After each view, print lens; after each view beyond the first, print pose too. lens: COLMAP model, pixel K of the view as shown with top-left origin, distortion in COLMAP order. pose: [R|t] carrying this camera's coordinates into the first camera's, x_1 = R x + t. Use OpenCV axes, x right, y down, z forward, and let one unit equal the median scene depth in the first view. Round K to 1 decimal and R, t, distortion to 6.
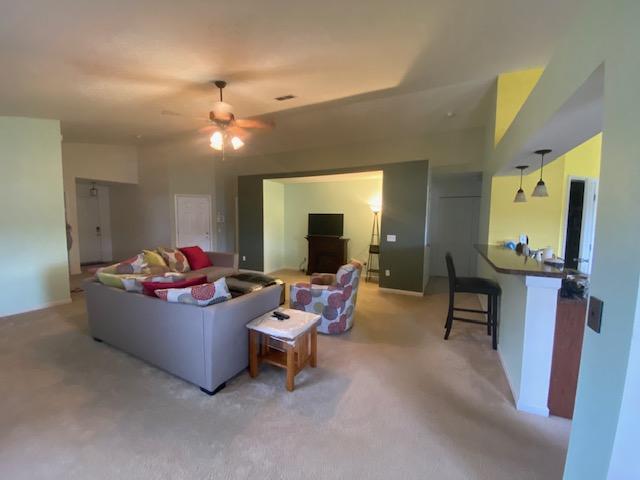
lens RADIAL K [[258.9, 0, 317.9], [0, 258.9, 240.0], [0, 0, 1]] dist [0.032233, -0.029310]
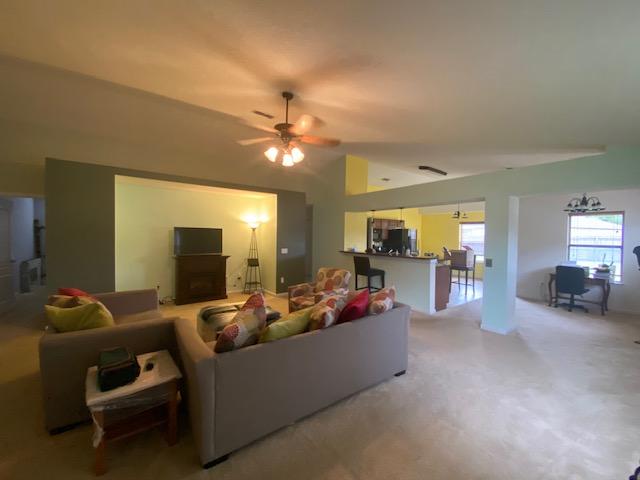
lens RADIAL K [[258.9, 0, 317.9], [0, 258.9, 240.0], [0, 0, 1]] dist [0.032233, -0.029310]
pose [[0.434920, -0.020410, 0.900238, -0.662923], [0.063504, 0.997949, -0.008055, -0.034083], [-0.898227, 0.060672, 0.435324, 0.290772]]
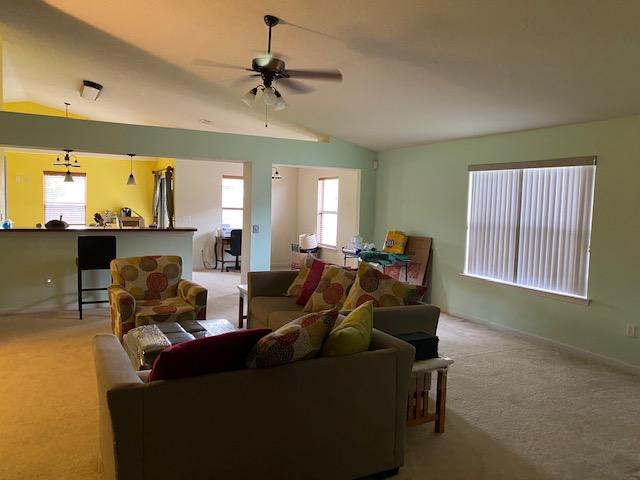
lens RADIAL K [[484.7, 0, 320.0], [0, 484.7, 240.0], [0, 0, 1]] dist [0.076335, -0.076820]
pose [[-0.814836, -0.073864, 0.574966, -0.712240], [0.012960, 0.989280, 0.145455, -0.106543], [-0.579546, 0.125974, -0.805144, 1.148140]]
